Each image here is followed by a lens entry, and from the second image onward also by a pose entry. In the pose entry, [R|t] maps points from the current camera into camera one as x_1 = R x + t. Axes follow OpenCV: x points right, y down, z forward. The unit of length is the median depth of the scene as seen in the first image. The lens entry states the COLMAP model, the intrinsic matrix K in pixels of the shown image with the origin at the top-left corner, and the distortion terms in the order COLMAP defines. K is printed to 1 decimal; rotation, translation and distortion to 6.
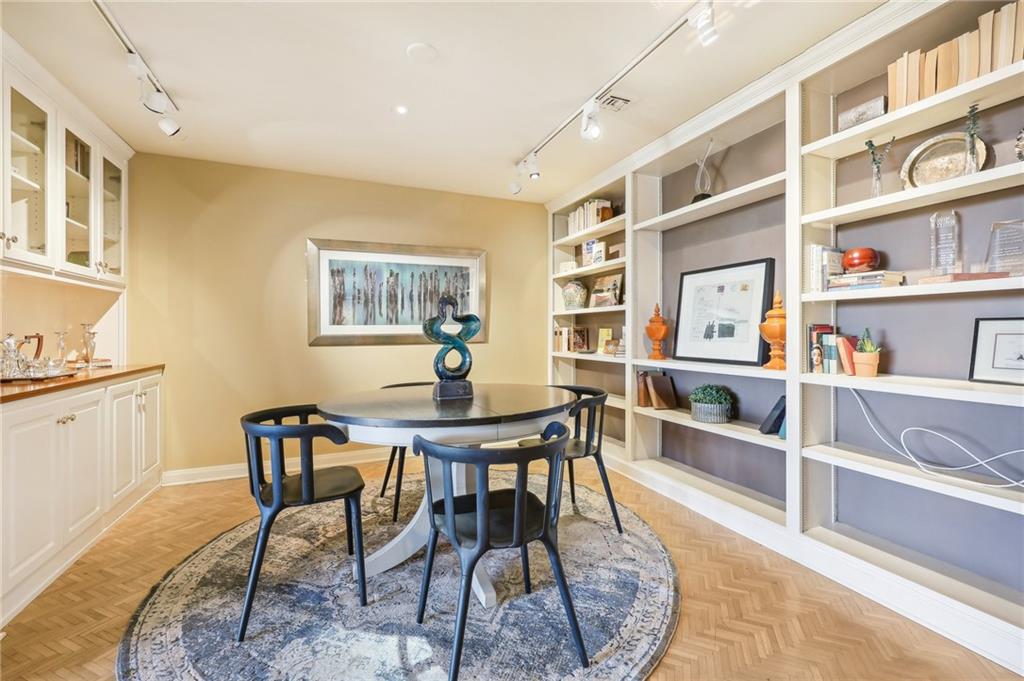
lens RADIAL K [[422.8, 0, 510.5], [0, 422.8, 332.3], [0, 0, 1]] dist [0.008312, -0.001825]
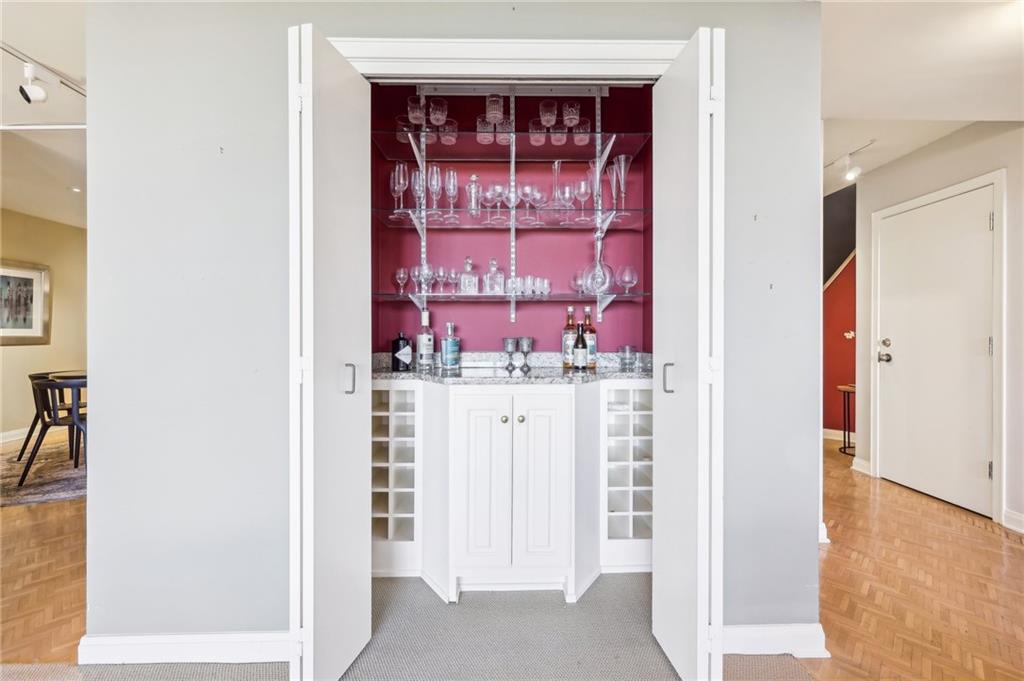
lens RADIAL K [[422.8, 0, 508.9], [0, 422.8, 335.5], [0, 0, 1]] dist [0.008312, -0.001825]
pose [[0.388847, -0.001753, 0.921301, -0.791041], [-0.000211, 0.999998, 0.001991, -0.001983], [-0.921302, -0.000968, 0.388846, -0.773313]]
